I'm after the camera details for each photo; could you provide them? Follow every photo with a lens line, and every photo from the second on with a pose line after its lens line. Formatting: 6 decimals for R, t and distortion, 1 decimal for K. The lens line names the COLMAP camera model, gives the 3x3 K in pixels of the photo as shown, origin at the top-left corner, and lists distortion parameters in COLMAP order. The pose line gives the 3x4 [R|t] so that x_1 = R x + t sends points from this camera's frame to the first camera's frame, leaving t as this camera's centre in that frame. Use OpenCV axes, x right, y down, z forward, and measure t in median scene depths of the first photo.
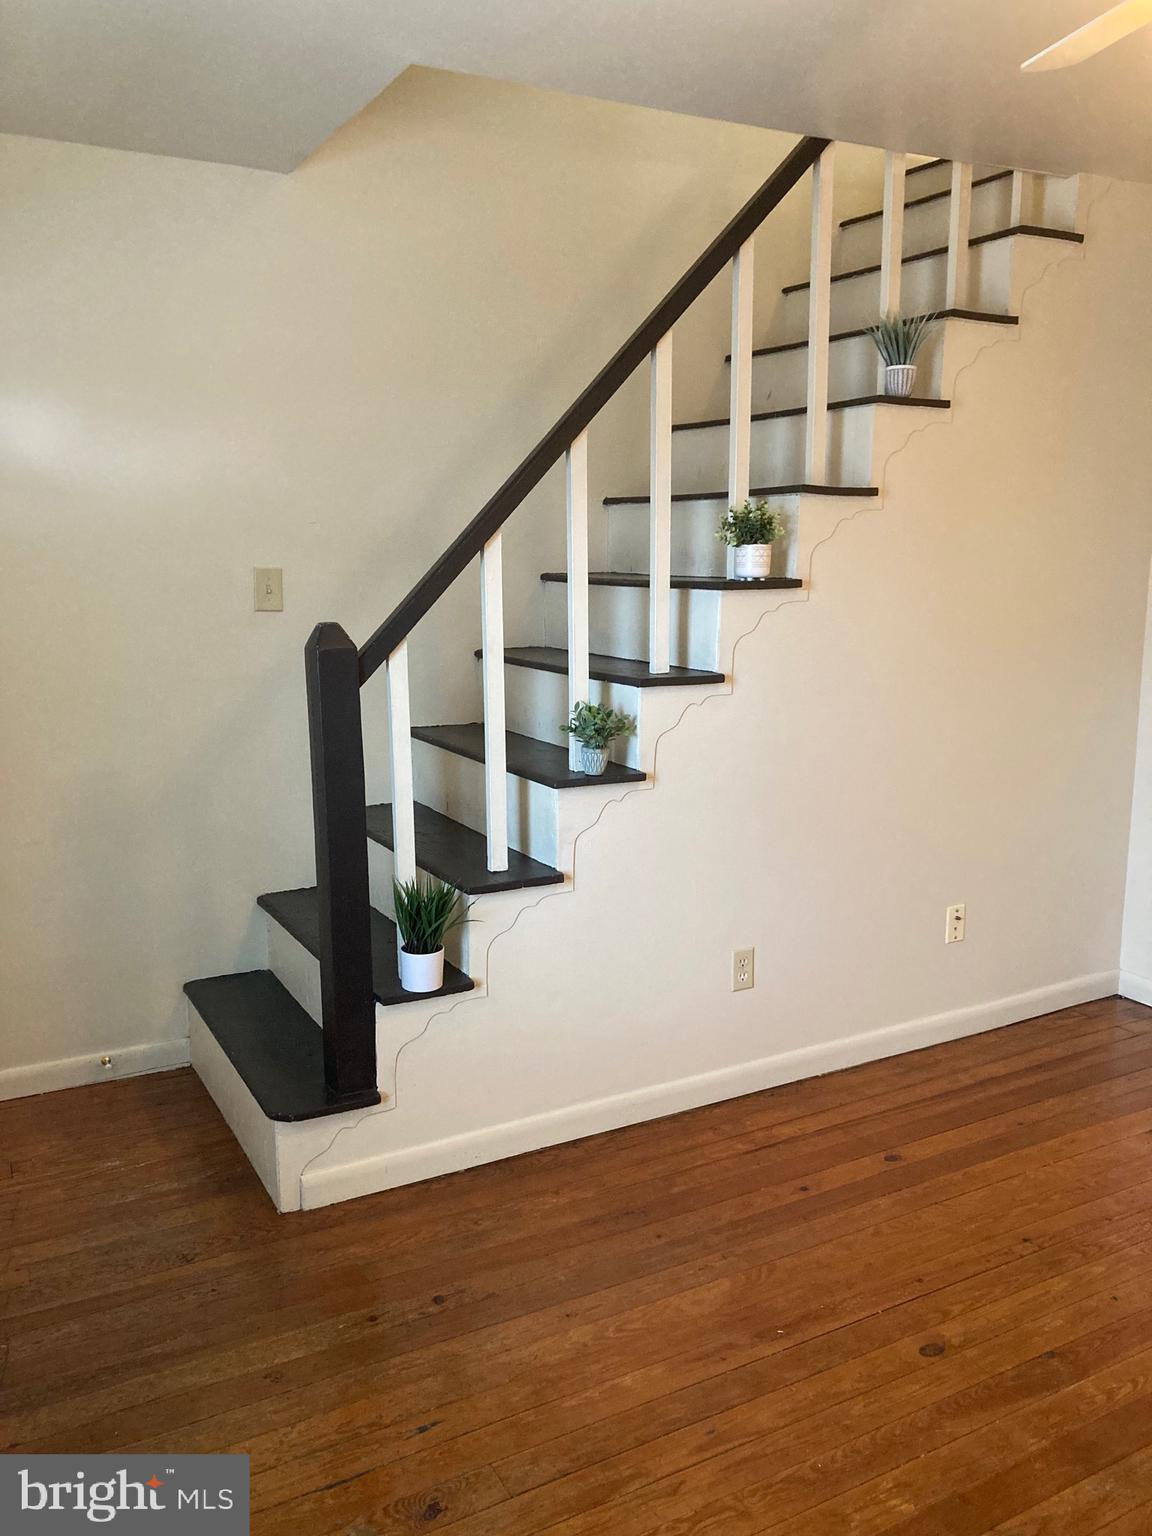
lens RADIAL K [[1244.1, 0, 576.0], [0, 1244.1, 768.0], [0, 0, 1]] dist [0.008653, -0.002291]
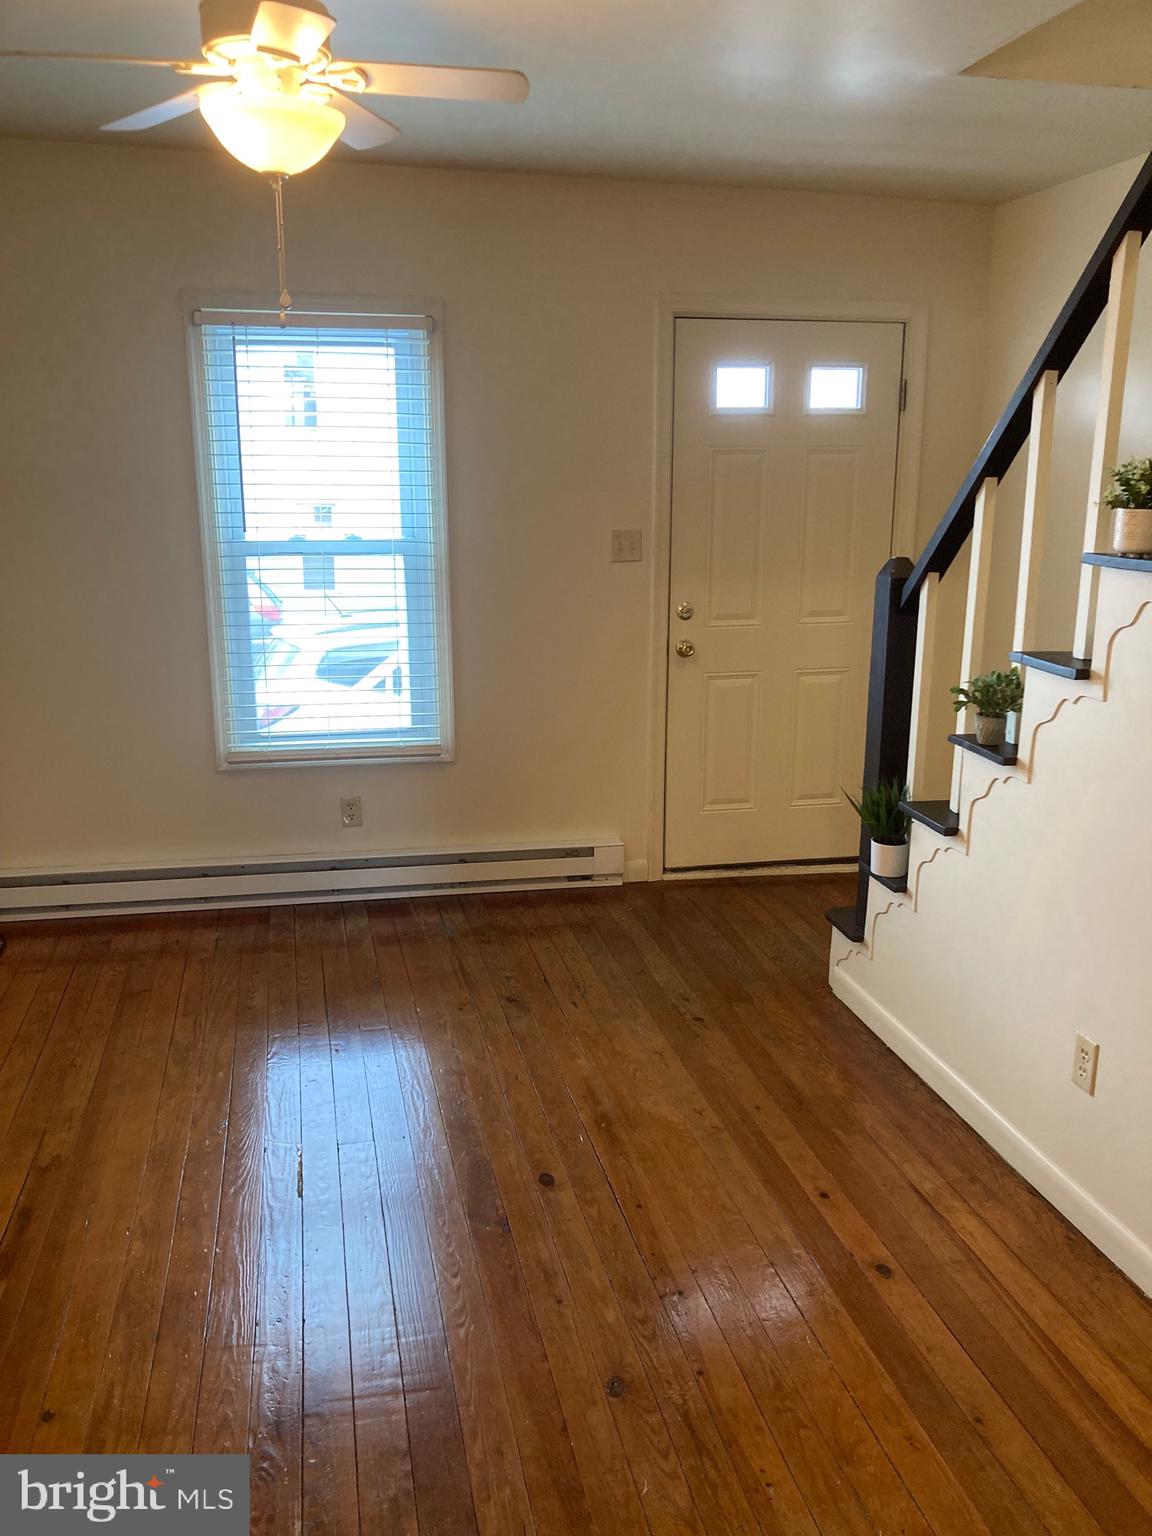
lens RADIAL K [[1244.1, 0, 576.0], [0, 1244.1, 768.0], [0, 0, 1]] dist [0.008653, -0.002291]
pose [[-0.279249, 0.219818, -0.934719, 1.080084], [-0.184662, 0.942980, 0.276928, -0.198351], [0.942295, 0.249939, -0.222734, 0.986826]]
